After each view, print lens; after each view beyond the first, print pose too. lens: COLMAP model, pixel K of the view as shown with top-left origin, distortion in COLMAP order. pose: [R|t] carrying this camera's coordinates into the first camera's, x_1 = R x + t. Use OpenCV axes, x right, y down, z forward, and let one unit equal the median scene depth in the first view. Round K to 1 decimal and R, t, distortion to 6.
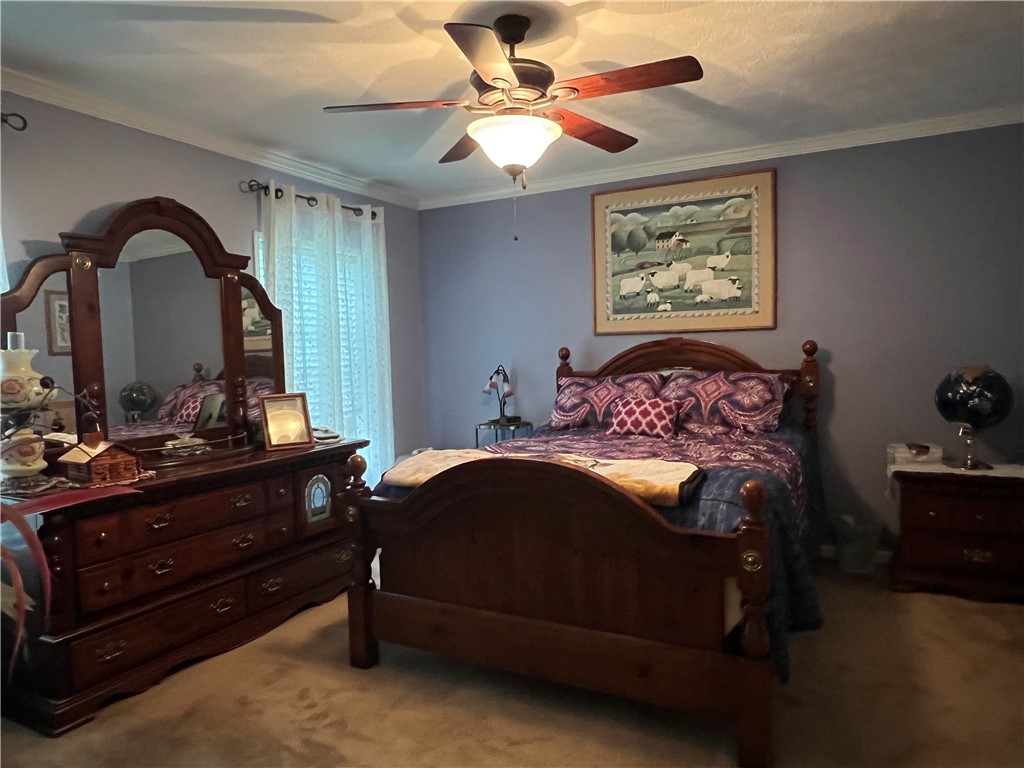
lens RADIAL K [[681.4, 0, 507.1], [0, 681.4, 389.2], [0, 0, 1]] dist [0.001859, -0.005753]
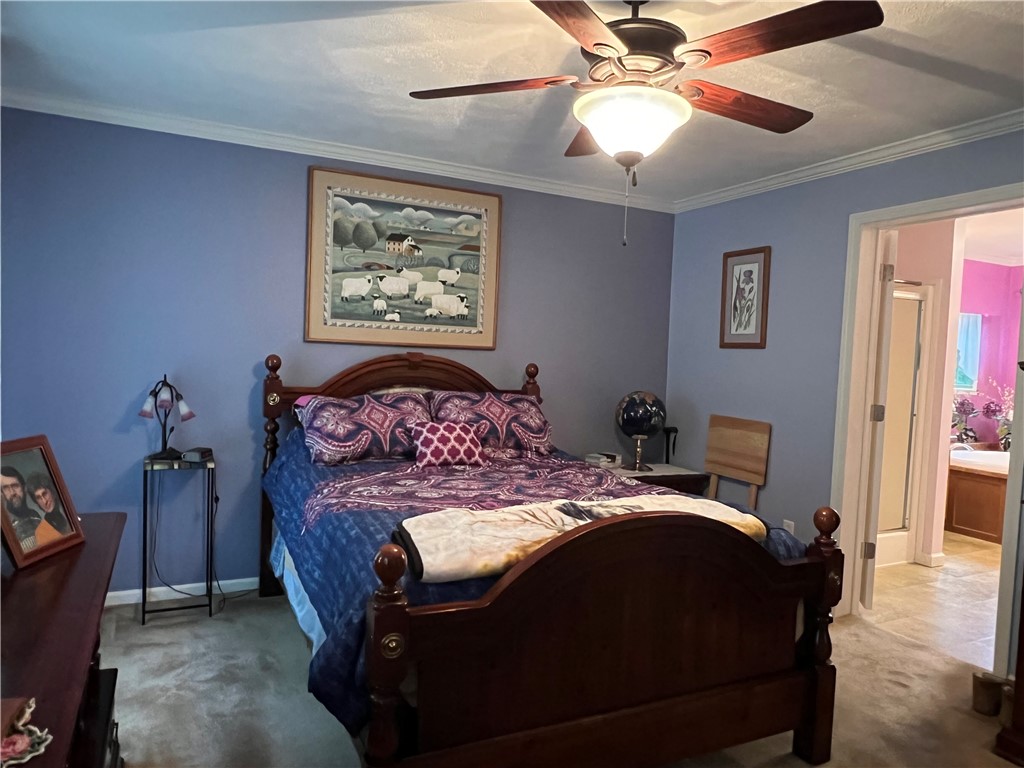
lens RADIAL K [[681.4, 0, 507.8], [0, 681.4, 386.7], [0, 0, 1]] dist [0.001859, -0.005753]
pose [[0.586764, 0.012881, 0.809656, -0.411648], [-0.009918, 0.999913, -0.008720, -0.023163], [-0.809697, -0.002913, 0.586840, 0.361011]]
